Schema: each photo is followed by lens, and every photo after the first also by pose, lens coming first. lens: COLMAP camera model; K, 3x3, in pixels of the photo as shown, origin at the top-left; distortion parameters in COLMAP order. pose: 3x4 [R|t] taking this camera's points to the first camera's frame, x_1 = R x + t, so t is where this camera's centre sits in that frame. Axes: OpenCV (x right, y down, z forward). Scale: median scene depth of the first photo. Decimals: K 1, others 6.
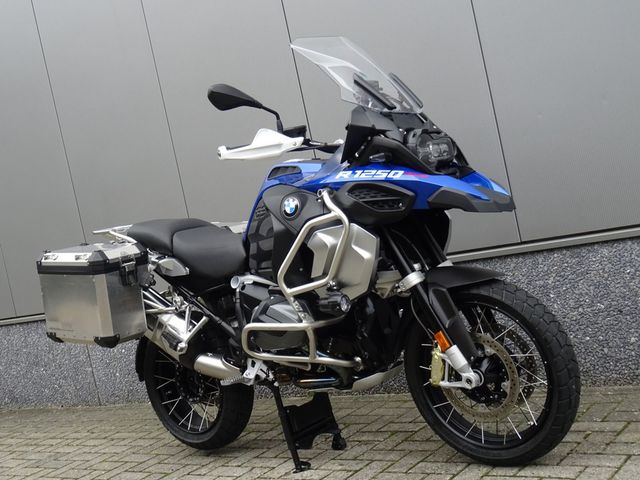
lens RADIAL K [[851.4, 0, 320.0], [0, 851.4, 240.0], [0, 0, 1]] dist [0.003113, 0.003307]
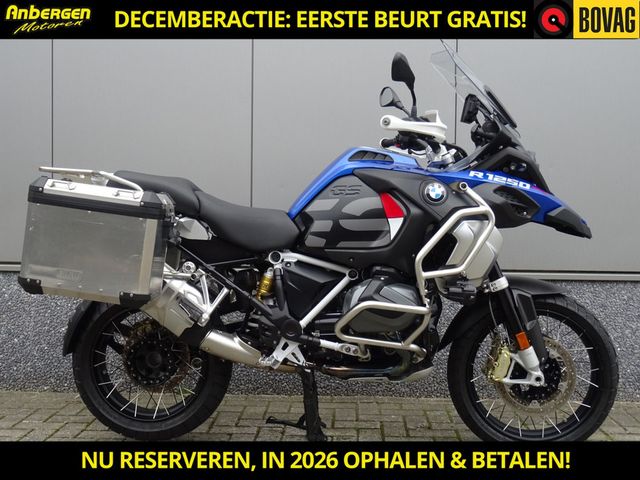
lens RADIAL K [[766.0, 0, 320.0], [0, 766.0, 240.0], [0, 0, 1]] dist [0.001842, 0.012602]
pose [[0.781368, 0.194292, 0.593055, -0.613179], [-0.155029, 0.980944, -0.117113, 0.132062], [-0.604508, -0.000433, 0.796599, 0.324560]]
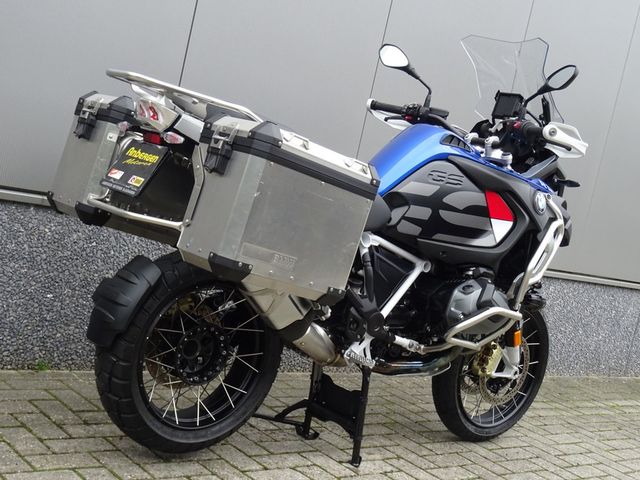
lens RADIAL K [[916.9, 0, 320.0], [0, 916.9, 240.0], [0, 0, 1]] dist [-0.028058, -0.037031]
pose [[0.125699, 0.158344, 0.979350, -1.040736], [-0.208445, 0.969359, -0.129975, 0.186543], [-0.969923, -0.187803, 0.154854, 0.984922]]
